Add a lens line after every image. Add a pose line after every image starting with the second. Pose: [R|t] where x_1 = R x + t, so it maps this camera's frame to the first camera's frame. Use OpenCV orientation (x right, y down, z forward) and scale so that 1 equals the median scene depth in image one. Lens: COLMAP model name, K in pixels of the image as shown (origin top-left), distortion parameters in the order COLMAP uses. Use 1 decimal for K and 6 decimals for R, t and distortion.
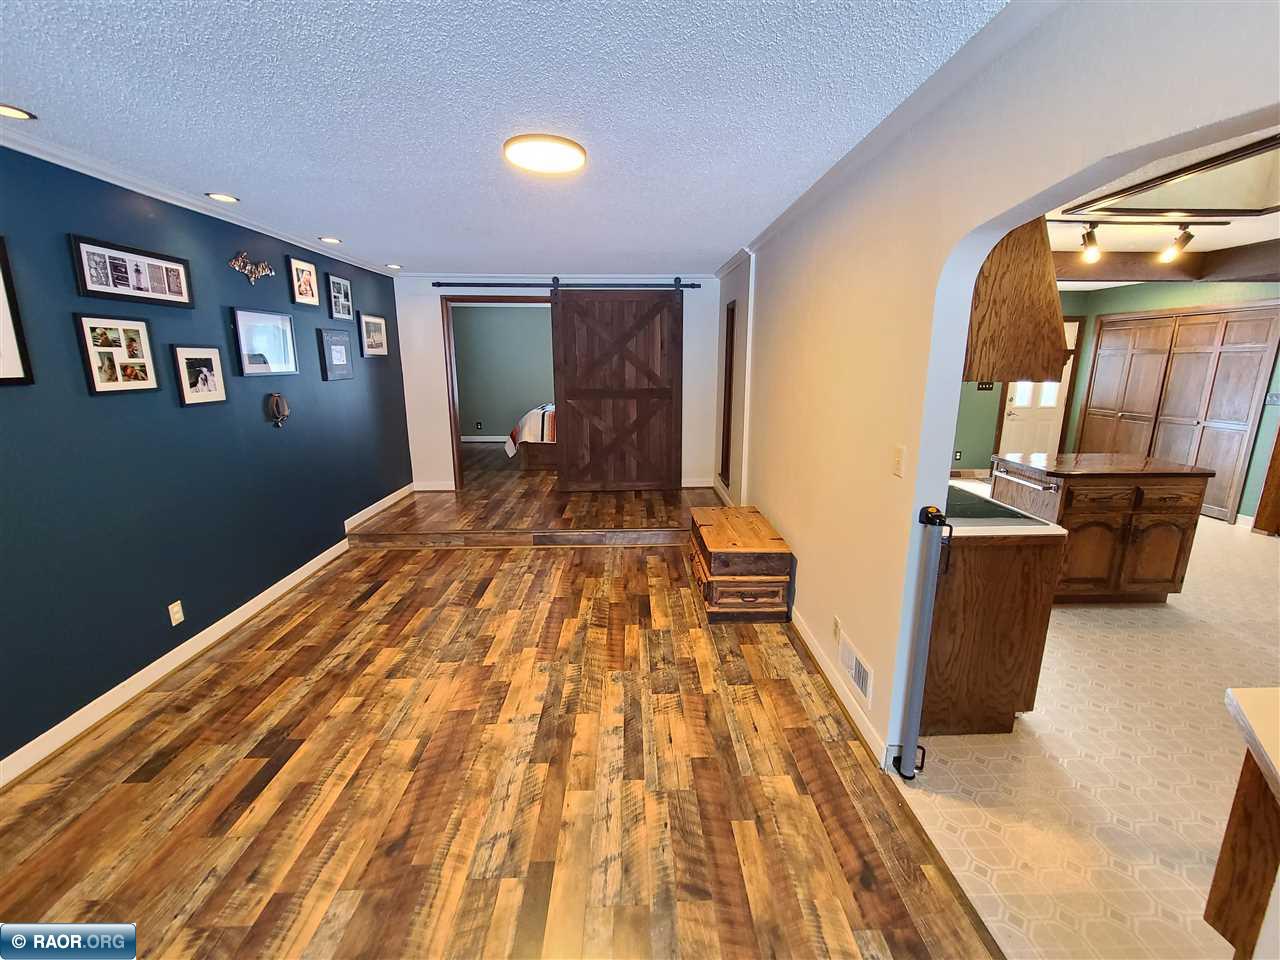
lens RADIAL K [[523.6, 0, 648.6], [0, 523.6, 471.6], [0, 0, 1]] dist [0.002090, -0.002105]
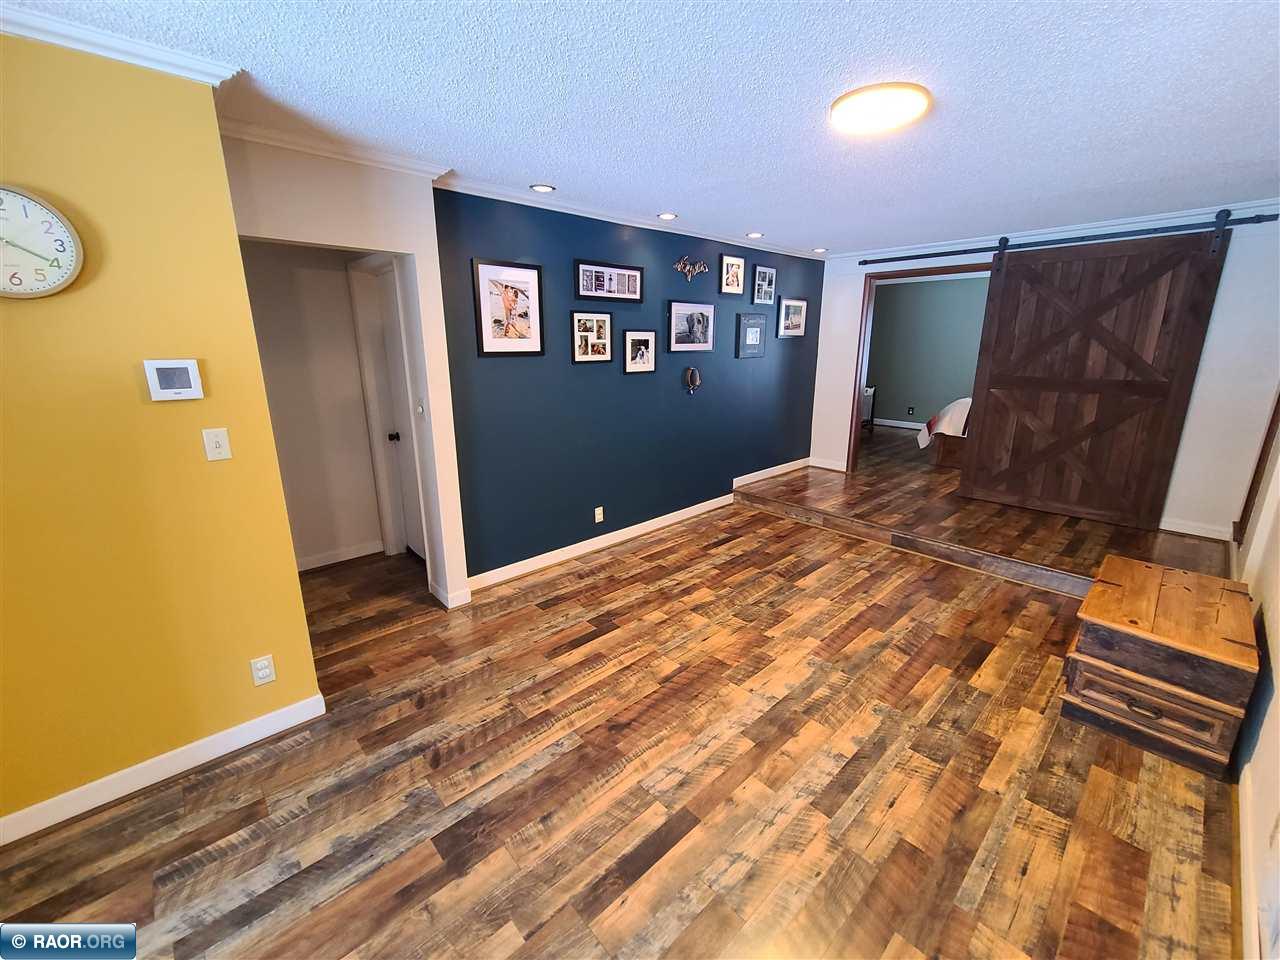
lens RADIAL K [[523.6, 0, 650.1], [0, 523.6, 472.6], [0, 0, 1]] dist [0.002090, -0.002105]
pose [[0.655827, 0.184122, -0.732113, 0.221469], [-0.155536, 0.981950, 0.107626, -0.023327], [0.738715, 0.043286, 0.672627, 0.102940]]
